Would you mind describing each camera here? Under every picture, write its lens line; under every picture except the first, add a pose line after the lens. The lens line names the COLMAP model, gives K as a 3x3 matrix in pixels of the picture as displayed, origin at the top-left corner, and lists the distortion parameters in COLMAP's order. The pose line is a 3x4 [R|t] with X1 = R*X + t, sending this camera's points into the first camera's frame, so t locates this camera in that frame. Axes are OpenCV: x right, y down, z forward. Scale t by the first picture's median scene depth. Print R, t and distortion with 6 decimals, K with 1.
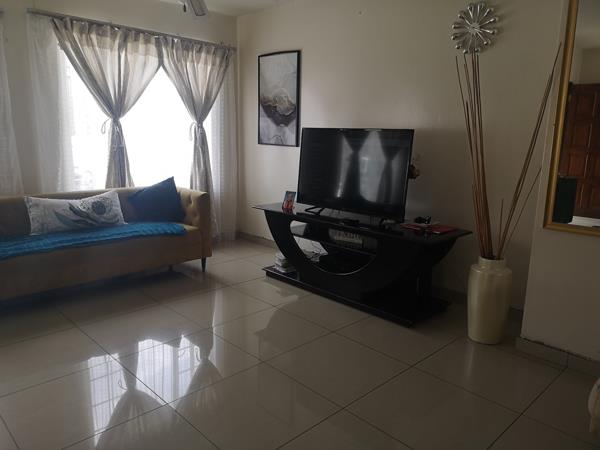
lens RADIAL K [[453.7, 0, 300.0], [0, 453.7, 225.0], [0, 0, 1]] dist [0.063189, -0.004822]
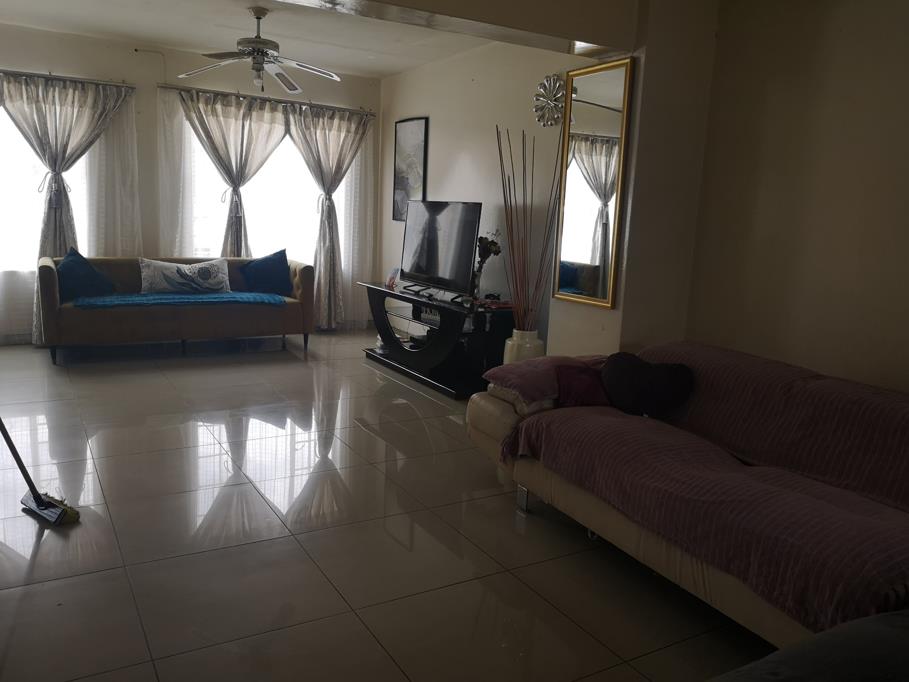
lens RADIAL K [[727.6, 0, 454.5], [0, 727.6, 341.0], [0, 0, 1]] dist [0.089427, 0.002027]
pose [[0.968729, 0.065985, -0.239186, 0.450780], [-0.074584, 0.996847, -0.027069, 0.103662], [0.236646, 0.044062, 0.970596, -0.405197]]
